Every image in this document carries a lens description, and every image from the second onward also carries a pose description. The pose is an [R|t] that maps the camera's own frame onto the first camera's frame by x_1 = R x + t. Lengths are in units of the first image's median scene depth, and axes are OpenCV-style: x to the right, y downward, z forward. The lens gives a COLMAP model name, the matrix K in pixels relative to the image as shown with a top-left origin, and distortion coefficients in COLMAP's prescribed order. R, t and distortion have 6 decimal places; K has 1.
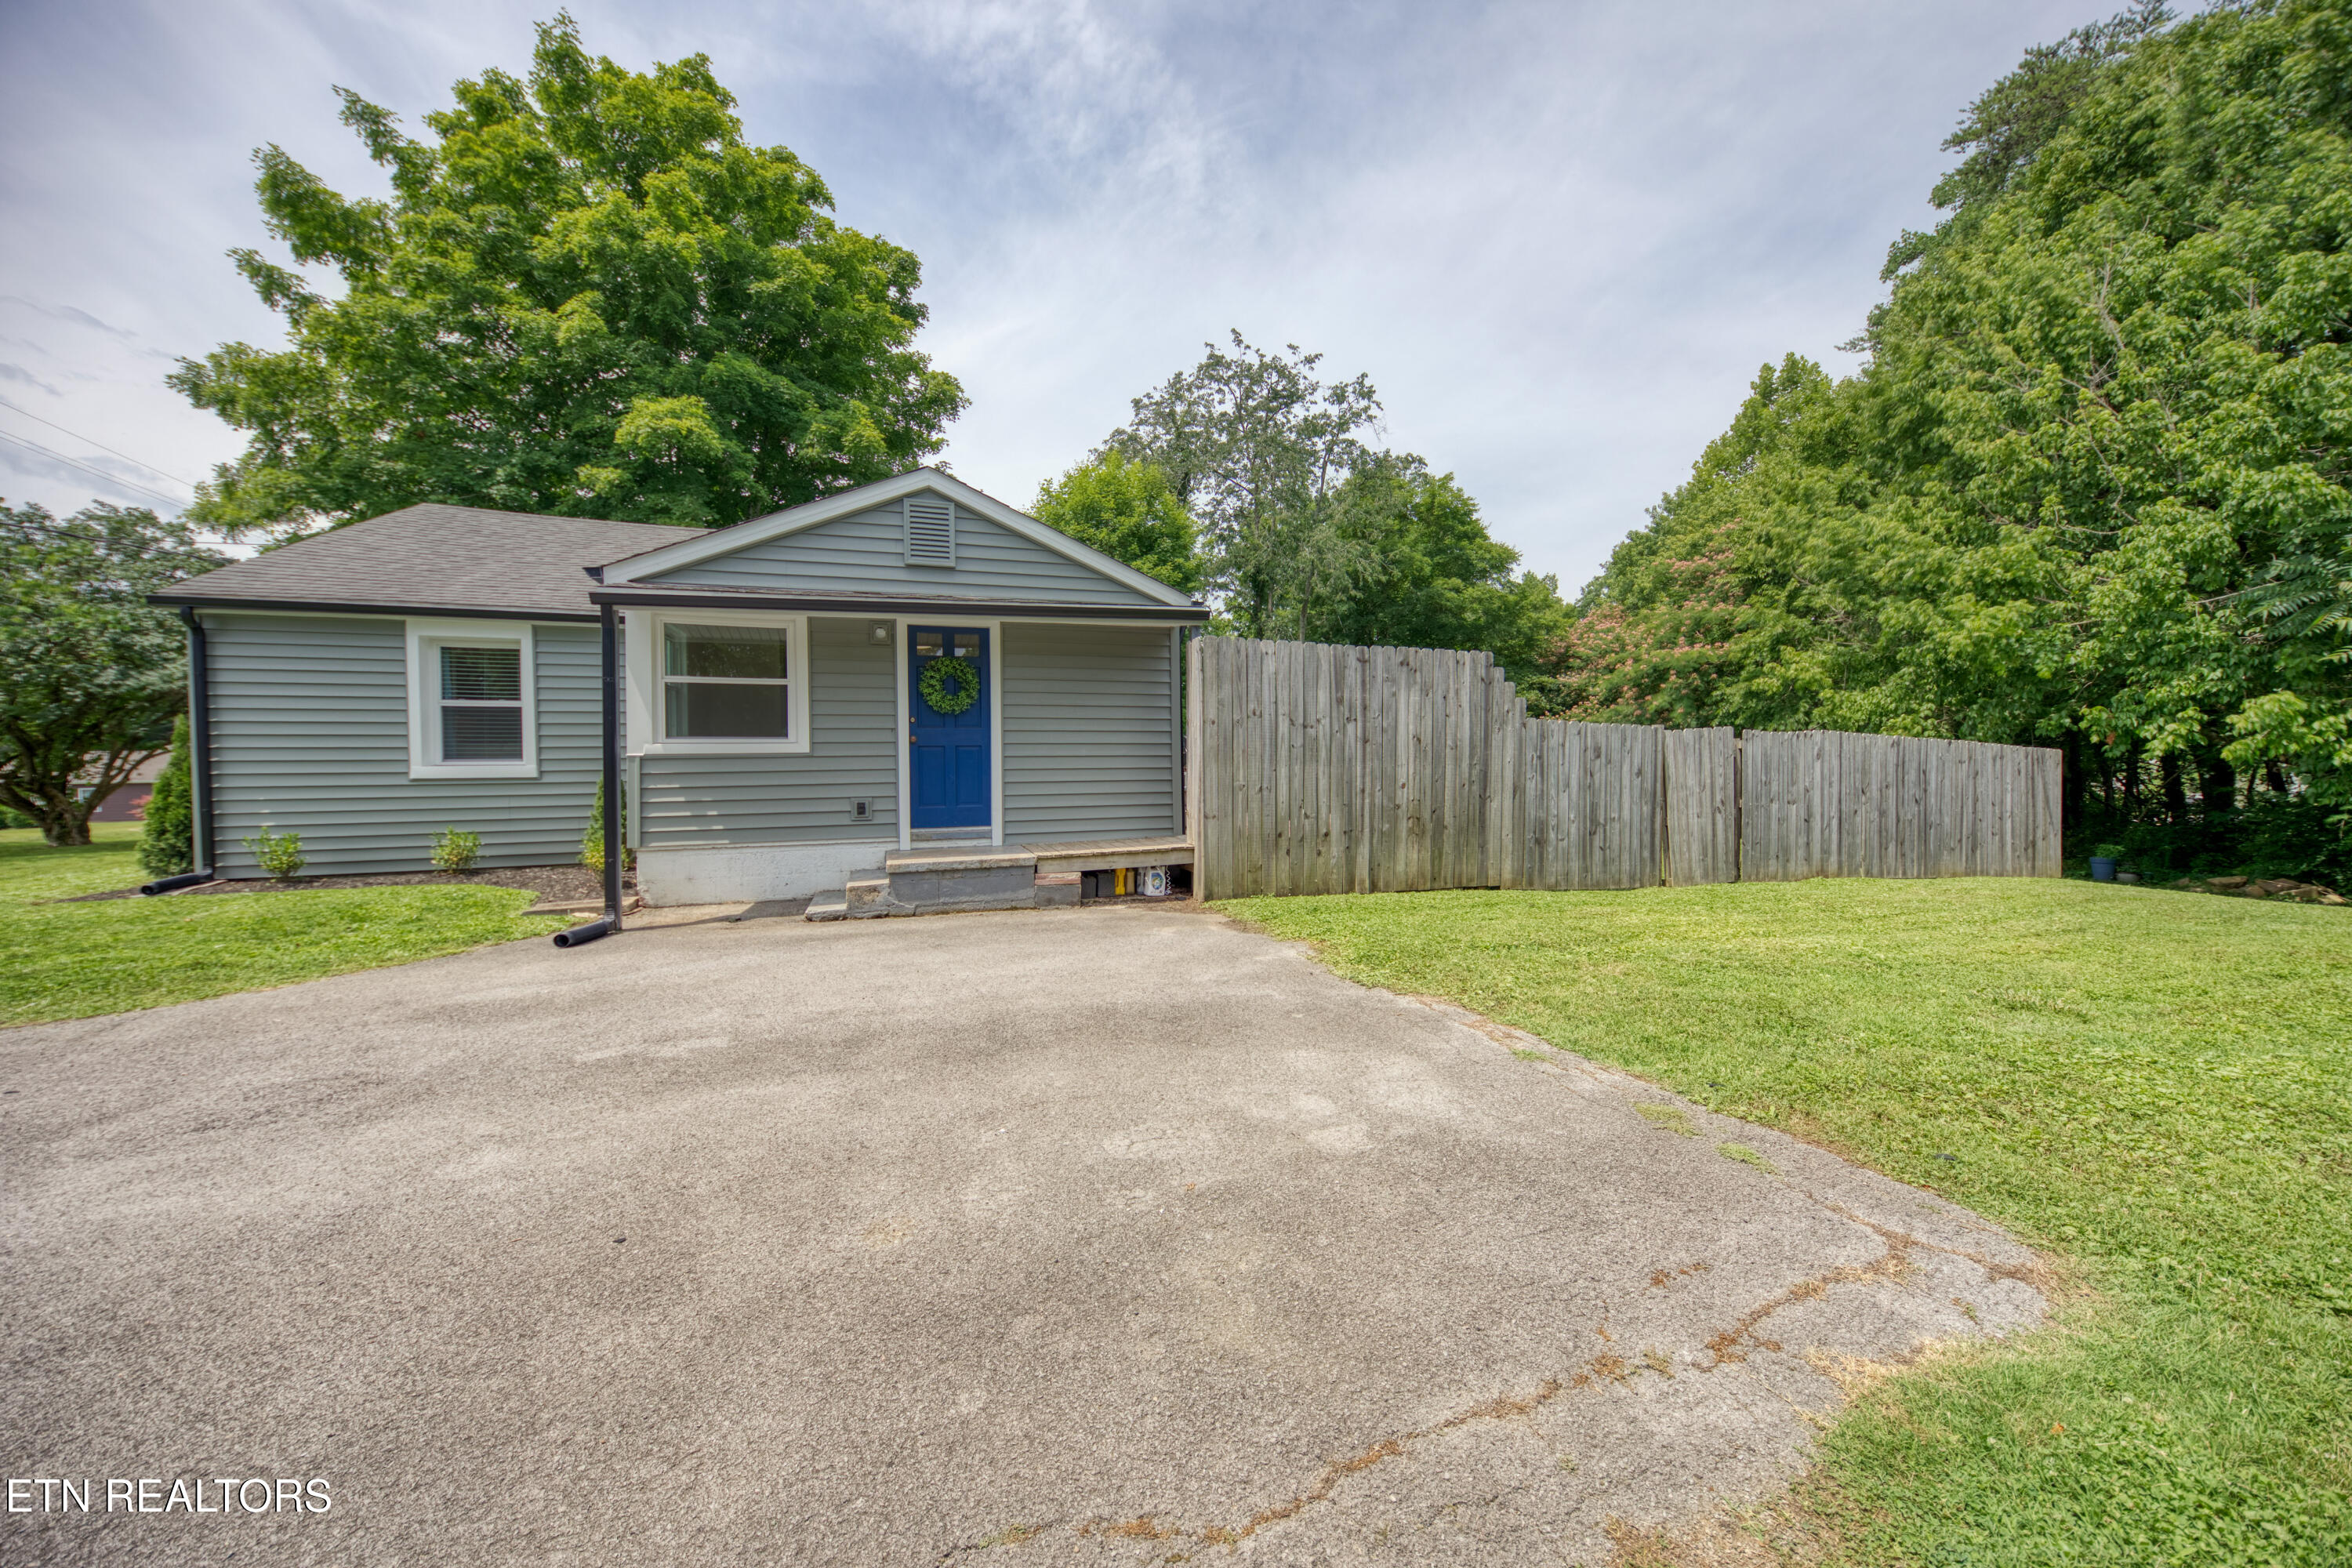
lens RADIAL K [[802.6, 0, 1189.0], [0, 802.6, 759.8], [0, 0, 1]] dist [0.005788, -0.002724]
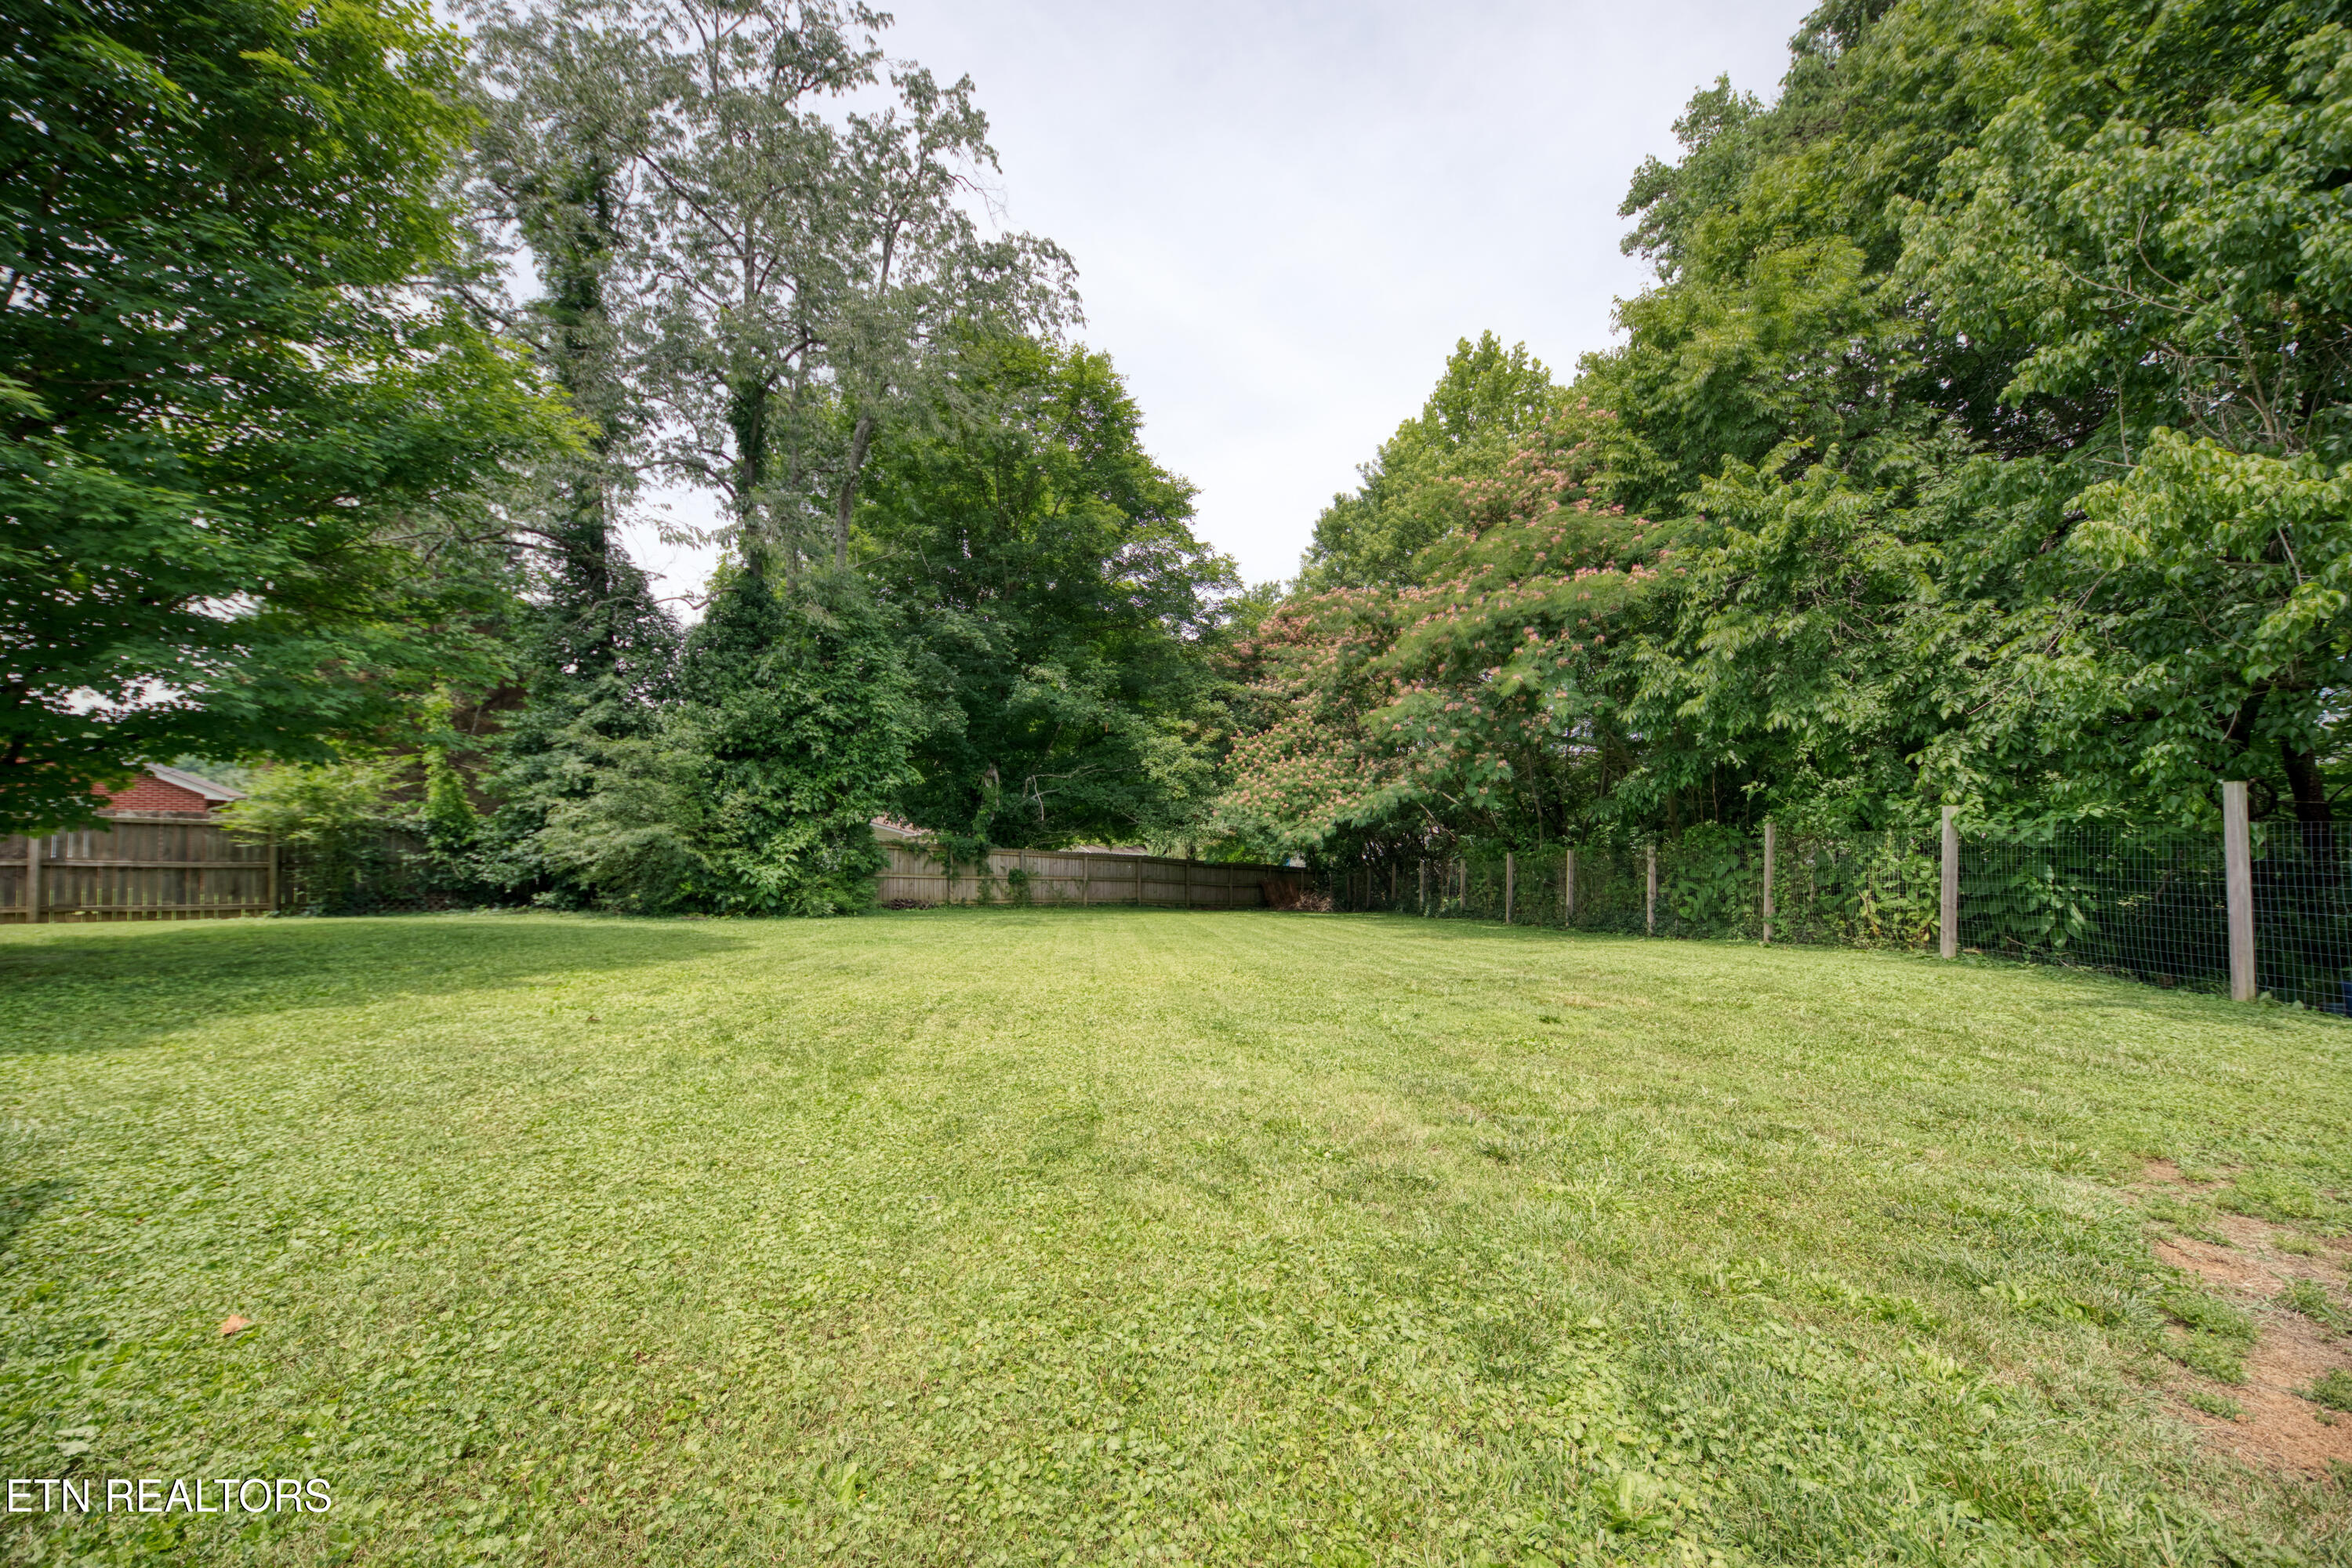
lens RADIAL K [[802.6, 0, 1196.8], [0, 802.6, 825.5], [0, 0, 1]] dist [0.005788, -0.002724]
pose [[0.886475, 0.011925, 0.462623, 0.369030], [-0.016139, 0.999856, 0.005152, 0.055410], [-0.462495, -0.012034, 0.886540, 1.479298]]
